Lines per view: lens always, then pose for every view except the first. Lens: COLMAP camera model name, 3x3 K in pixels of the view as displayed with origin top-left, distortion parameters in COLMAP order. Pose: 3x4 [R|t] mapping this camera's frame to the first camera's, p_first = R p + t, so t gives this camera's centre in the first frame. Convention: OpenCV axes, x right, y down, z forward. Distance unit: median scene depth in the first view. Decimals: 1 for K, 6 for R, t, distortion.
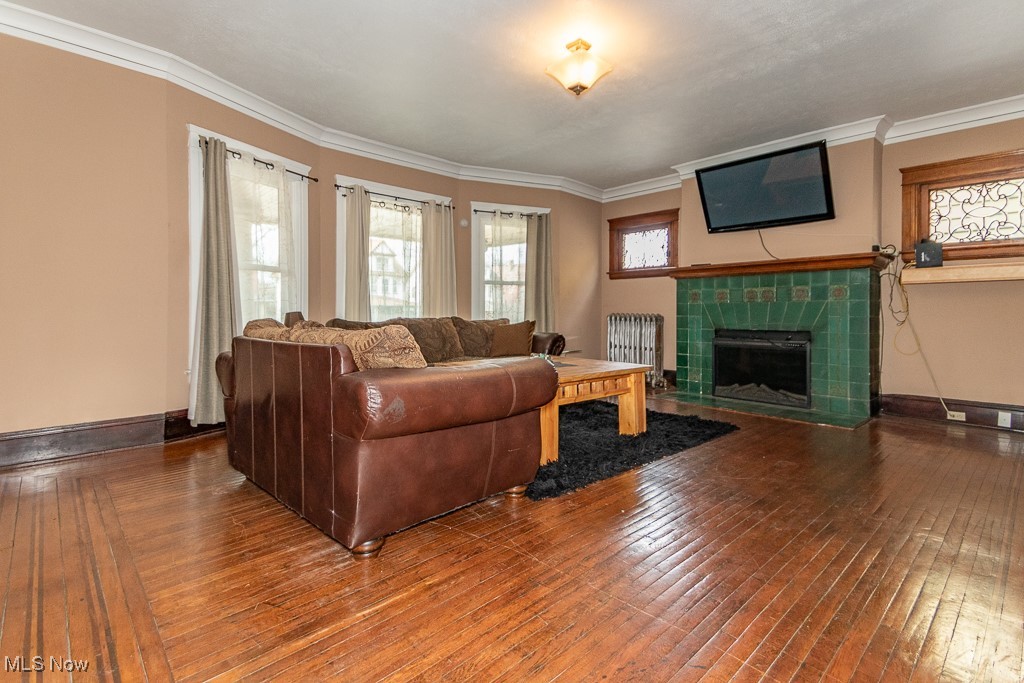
lens RADIAL K [[484.8, 0, 484.9], [0, 484.8, 314.0], [0, 0, 1]] dist [0.025763, -0.018503]
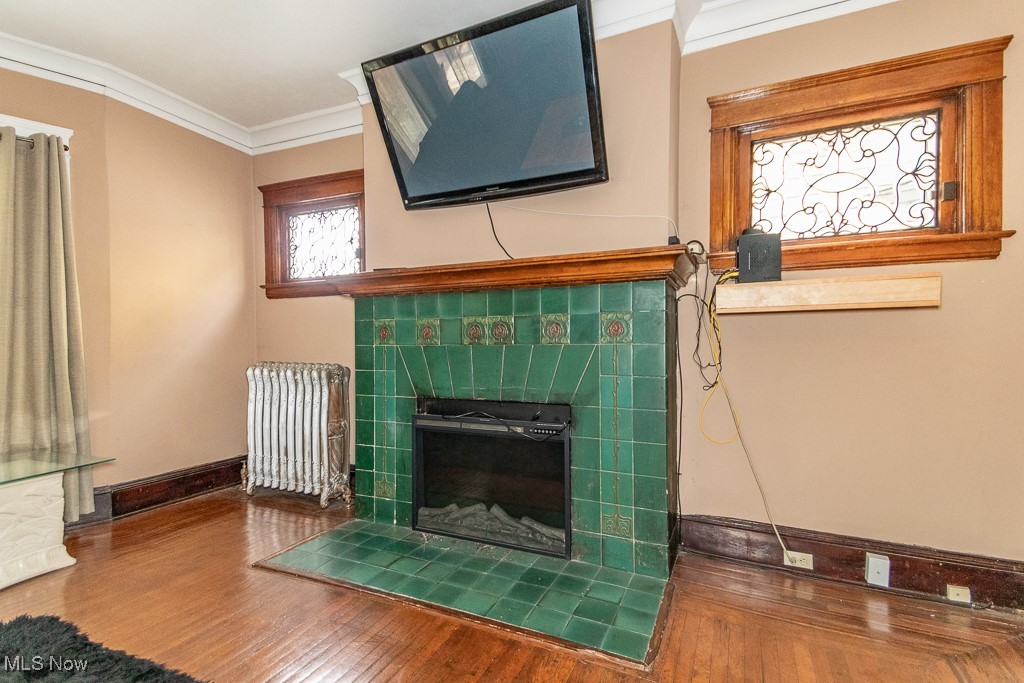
lens RADIAL K [[477.0, 0, 512.0], [0, 477.0, 341.5], [0, 0, 1]] dist [-0.002324, -0.000378]
pose [[0.915429, -0.005707, 0.402440, 0.420757], [0.006546, 0.999978, -0.000709, -0.030080], [-0.402427, 0.003283, 0.915446, 0.582676]]
